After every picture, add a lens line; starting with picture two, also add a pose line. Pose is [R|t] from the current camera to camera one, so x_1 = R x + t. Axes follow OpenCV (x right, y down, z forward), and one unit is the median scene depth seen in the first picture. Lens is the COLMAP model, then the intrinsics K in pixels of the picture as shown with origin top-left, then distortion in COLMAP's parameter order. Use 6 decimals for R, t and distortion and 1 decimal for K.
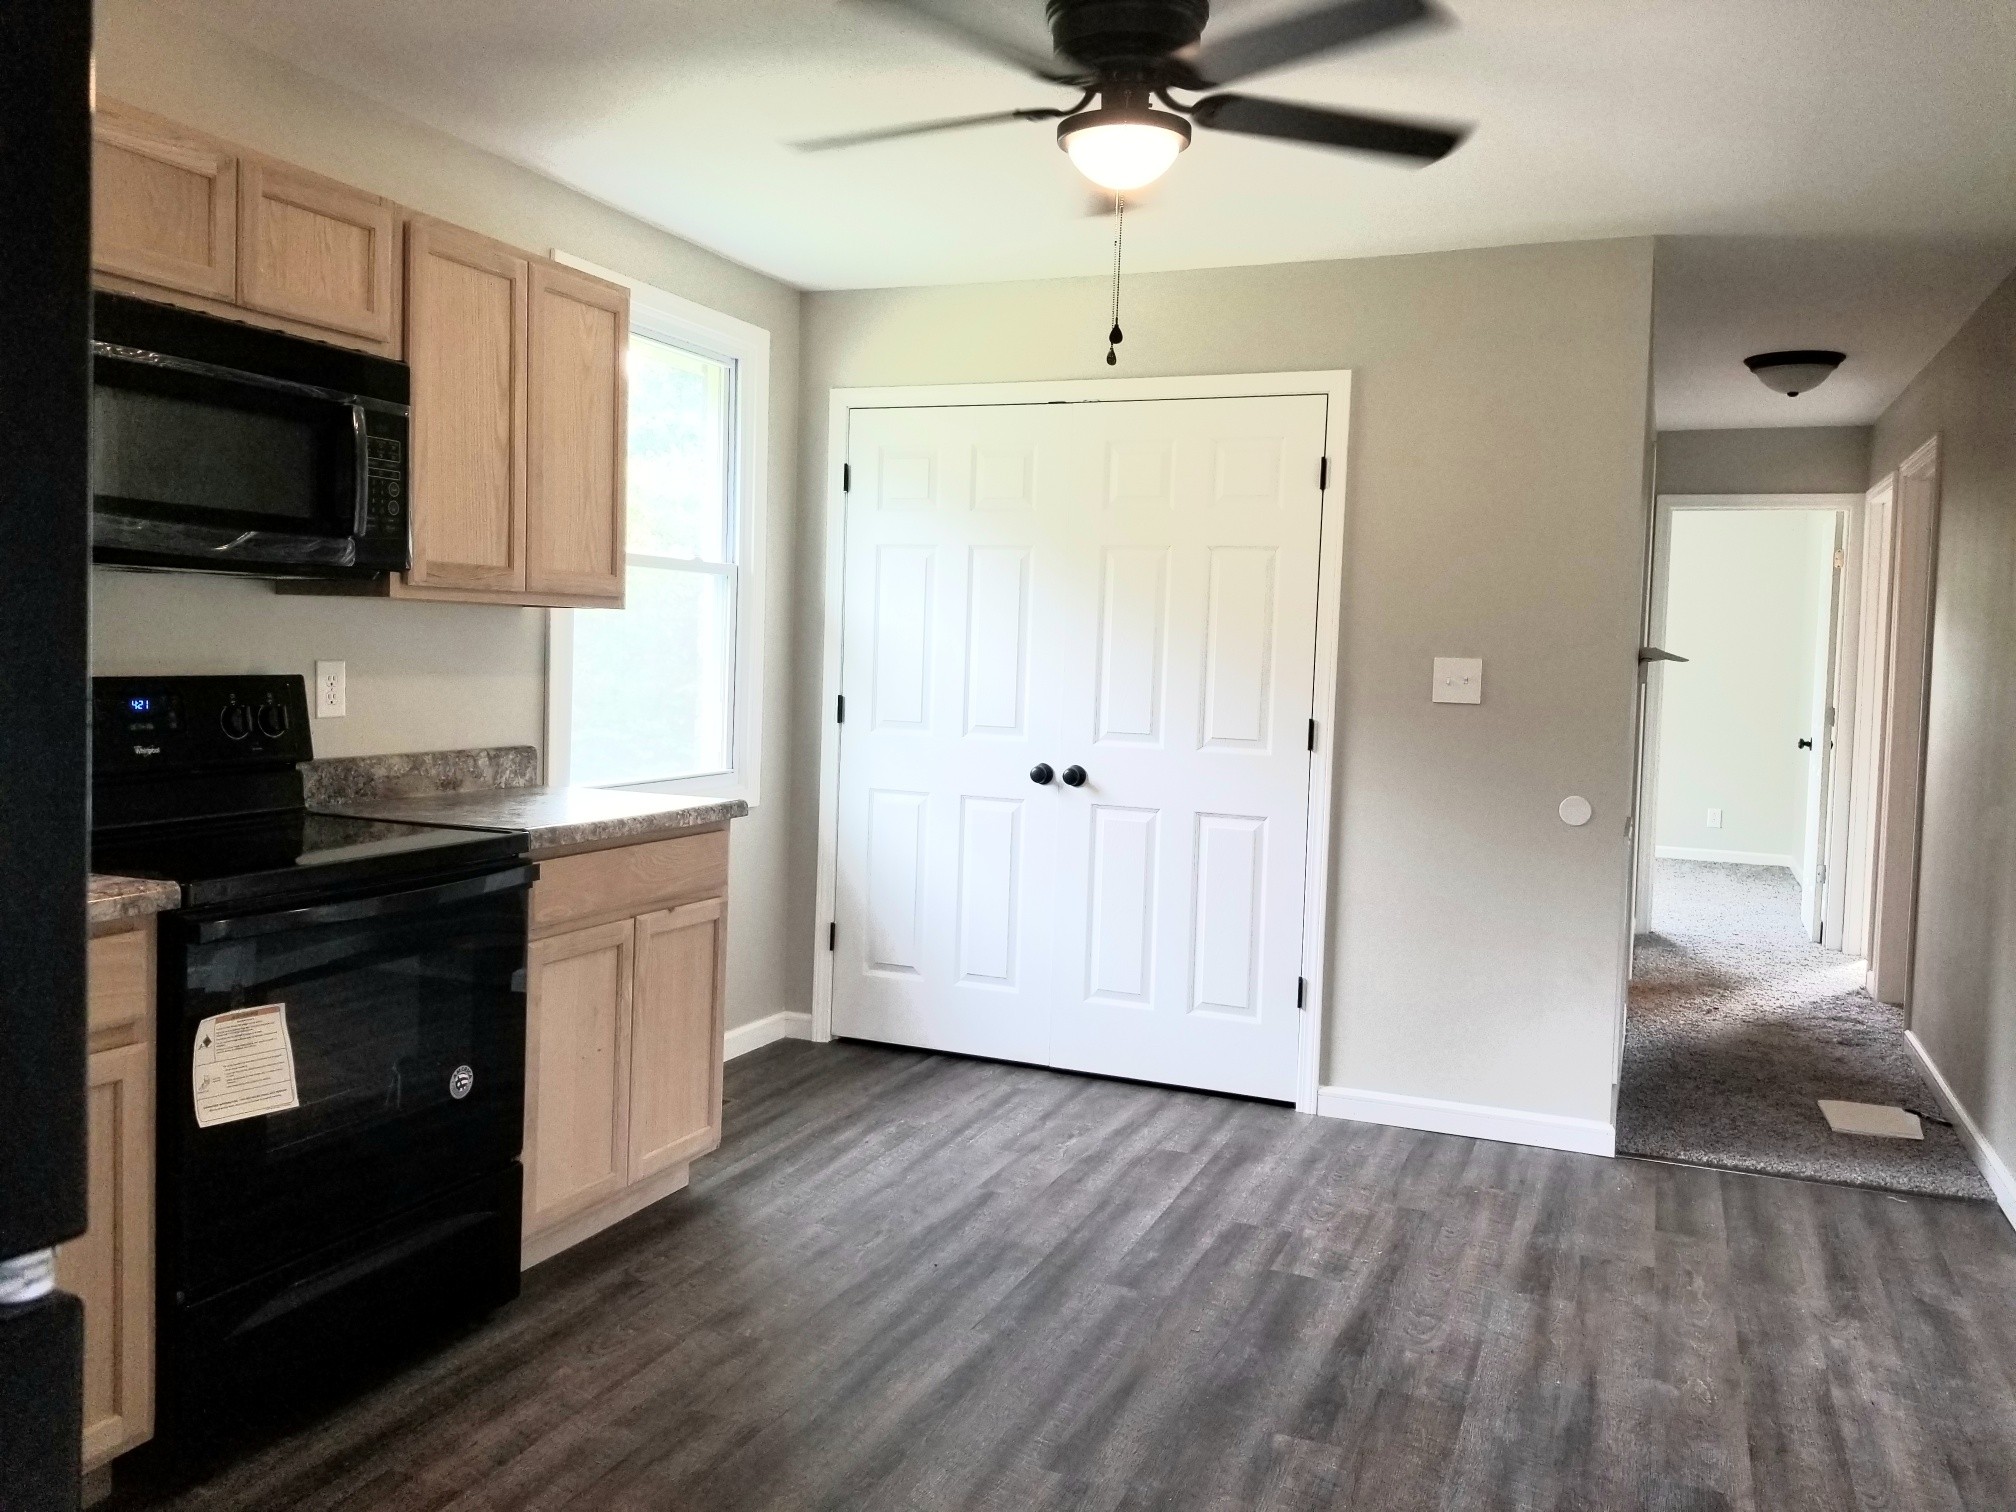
lens RADIAL K [[1552.4, 0, 986.8], [0, 1552.4, 739.6], [0, 0, 1]] dist [-0.002938, -0.004082]
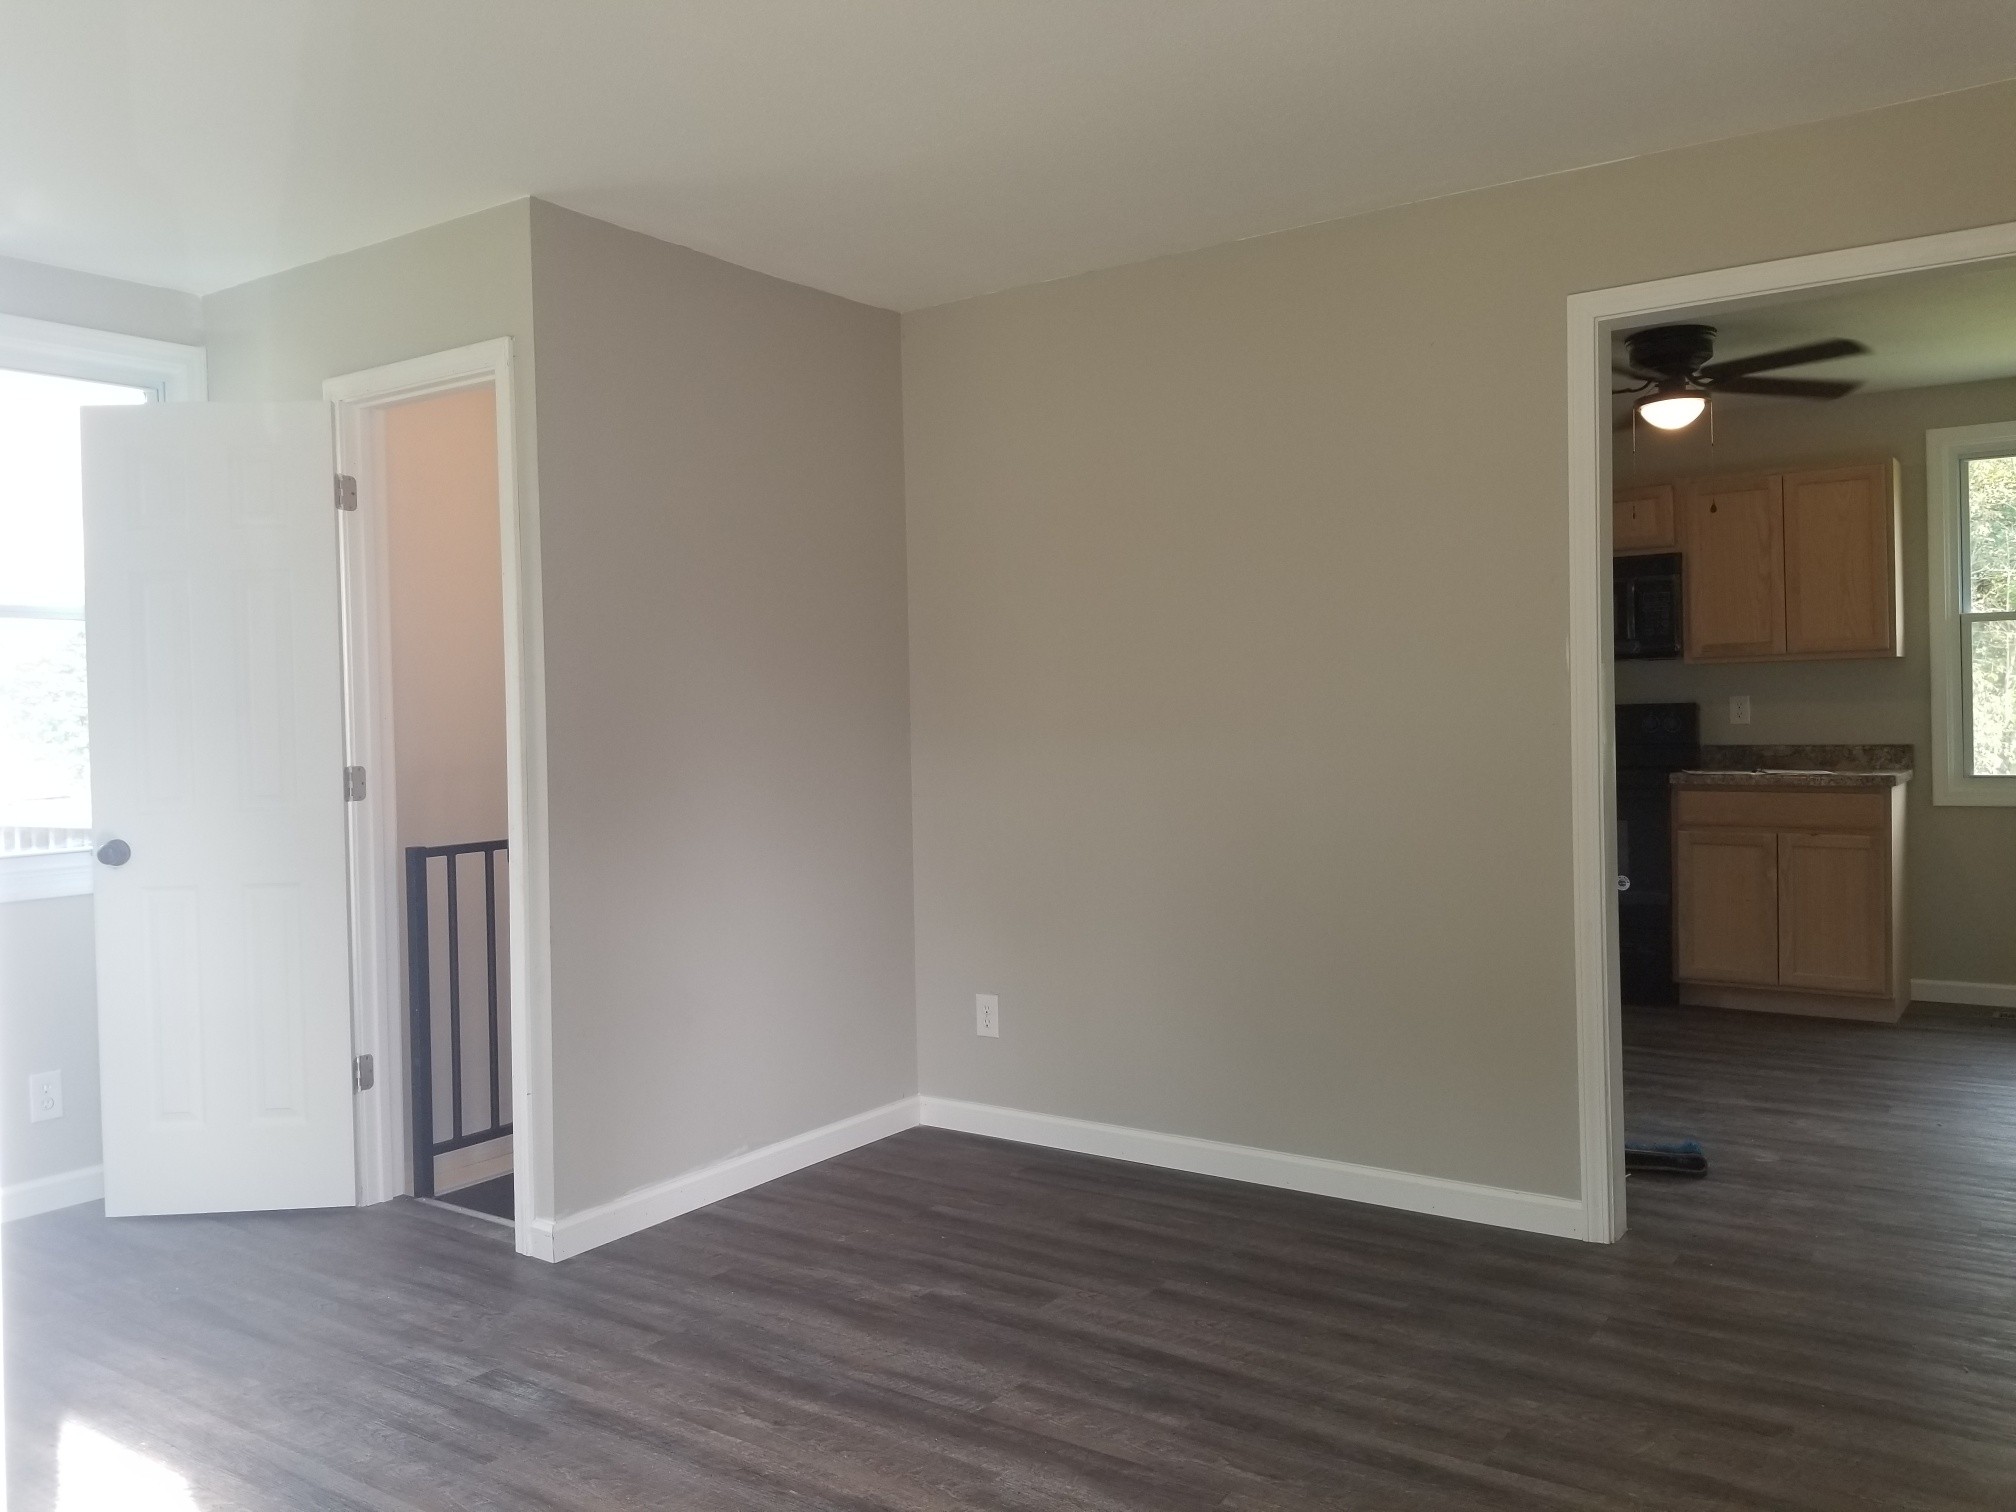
lens RADIAL K [[1569.7, 0, 1025.4], [0, 1569.7, 753.5], [0, 0, 1]] dist [0.063877, -0.109001]
pose [[-0.197881, -0.000817, -0.980226, 1.864408], [-0.040804, 0.999140, 0.007404, 0.048430], [0.979376, 0.041462, -0.197744, 0.547745]]
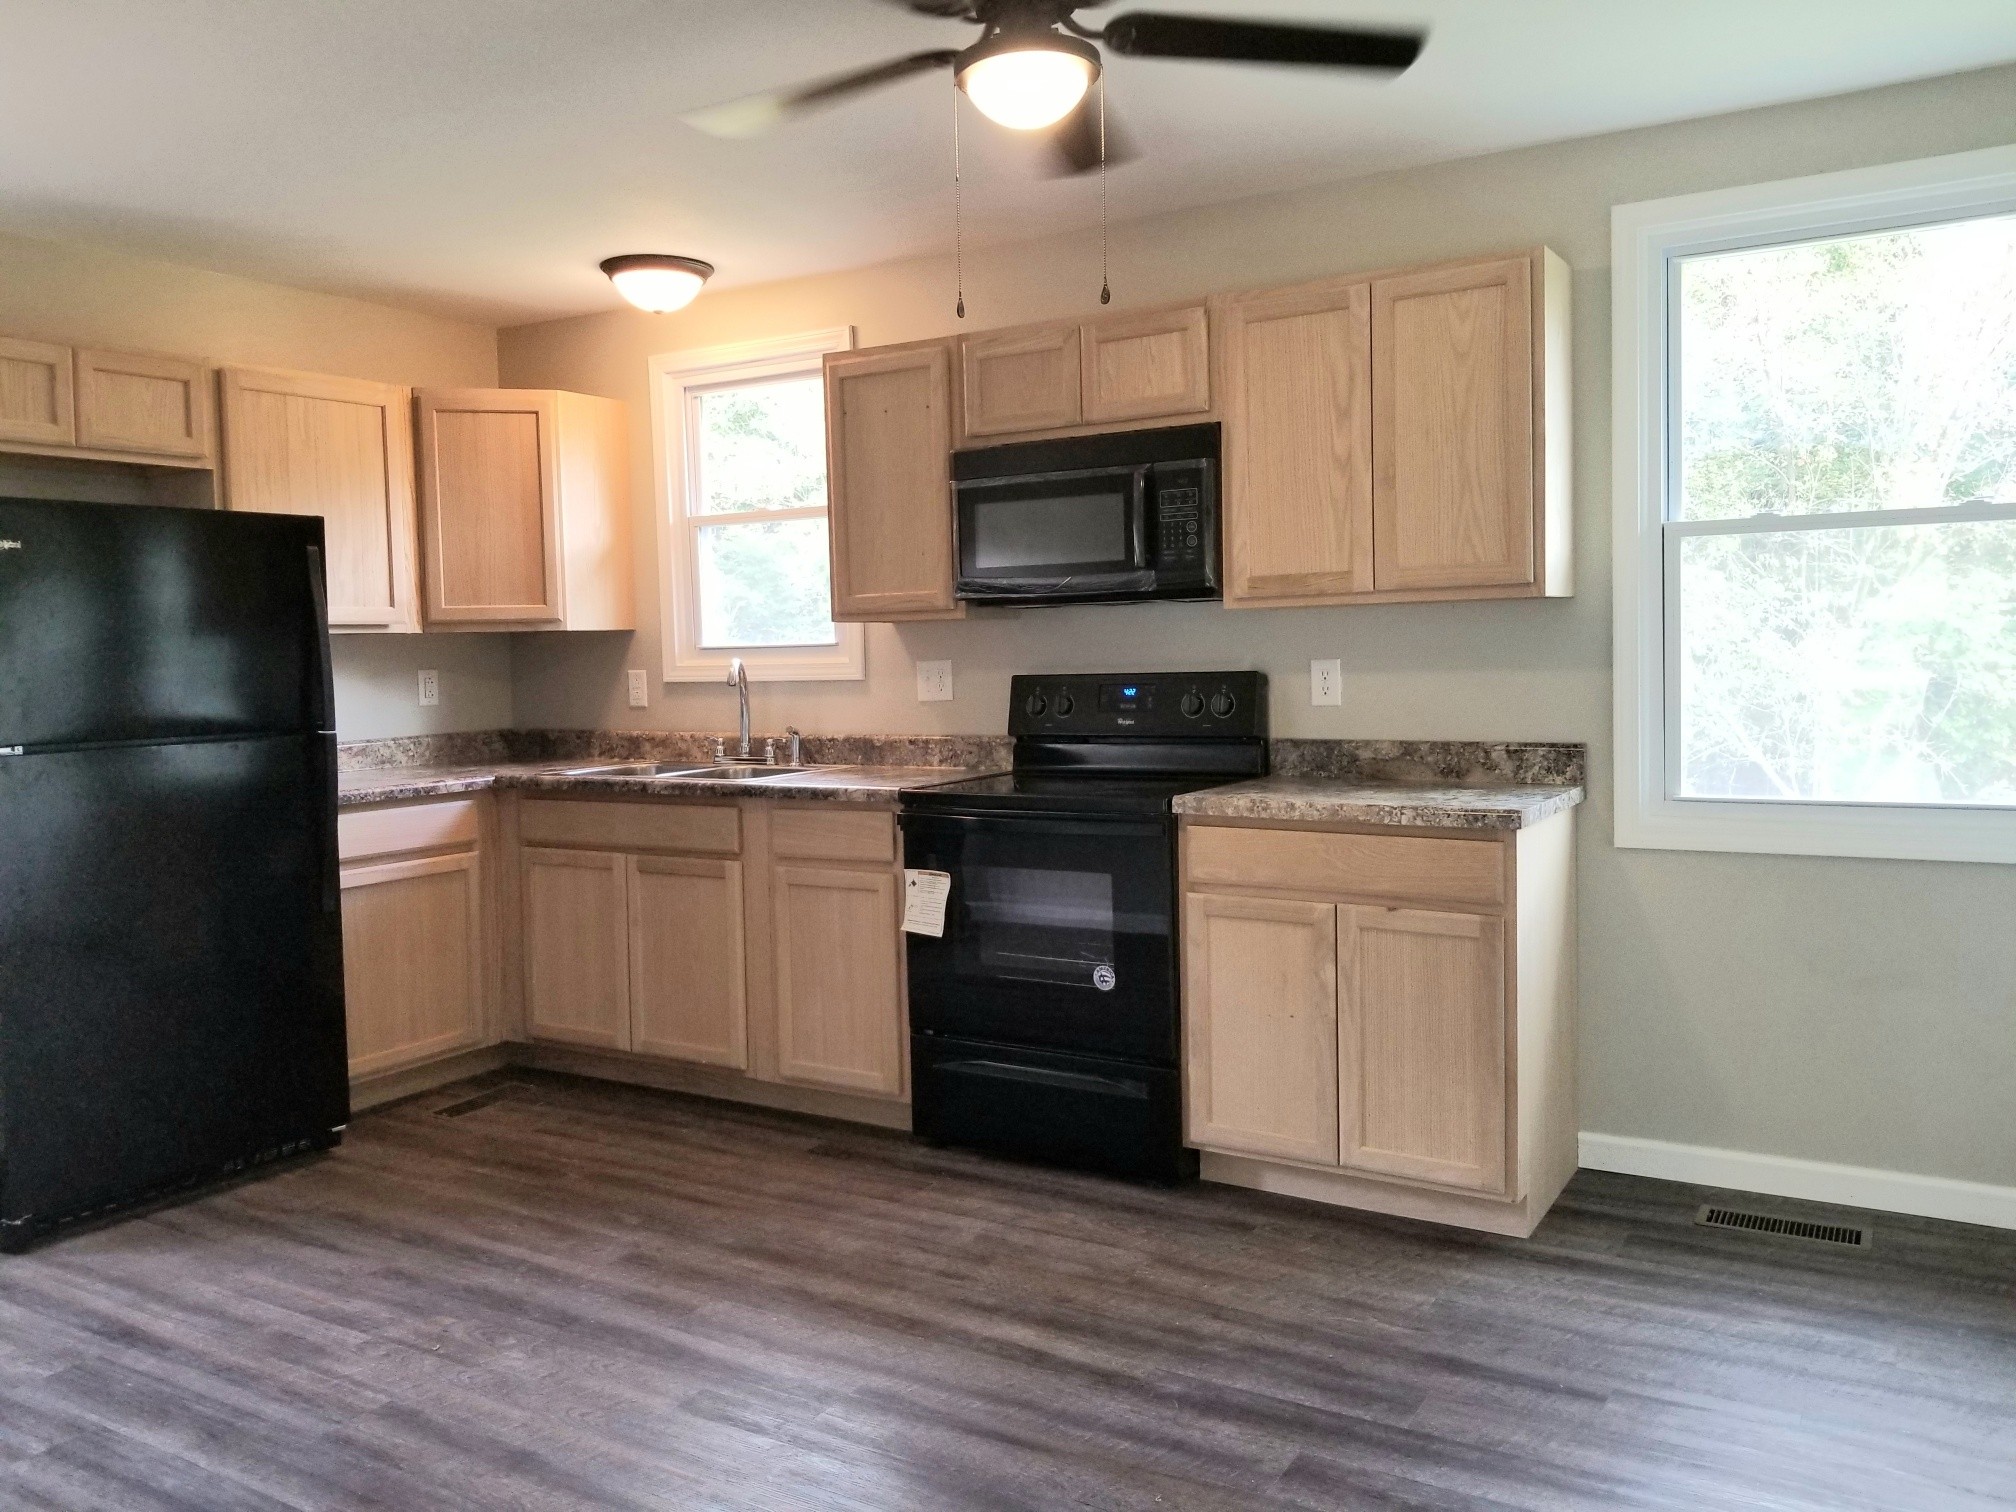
lens RADIAL K [[1569.7, 0, 1012.1], [0, 1569.7, 745.2], [0, 0, 1]] dist [0.063877, -0.109001]
pose [[-0.137137, 0.037673, -0.989835, 0.897114], [-0.039087, 0.998292, 0.043410, -0.029583], [0.989781, 0.044643, -0.135431, 0.994839]]
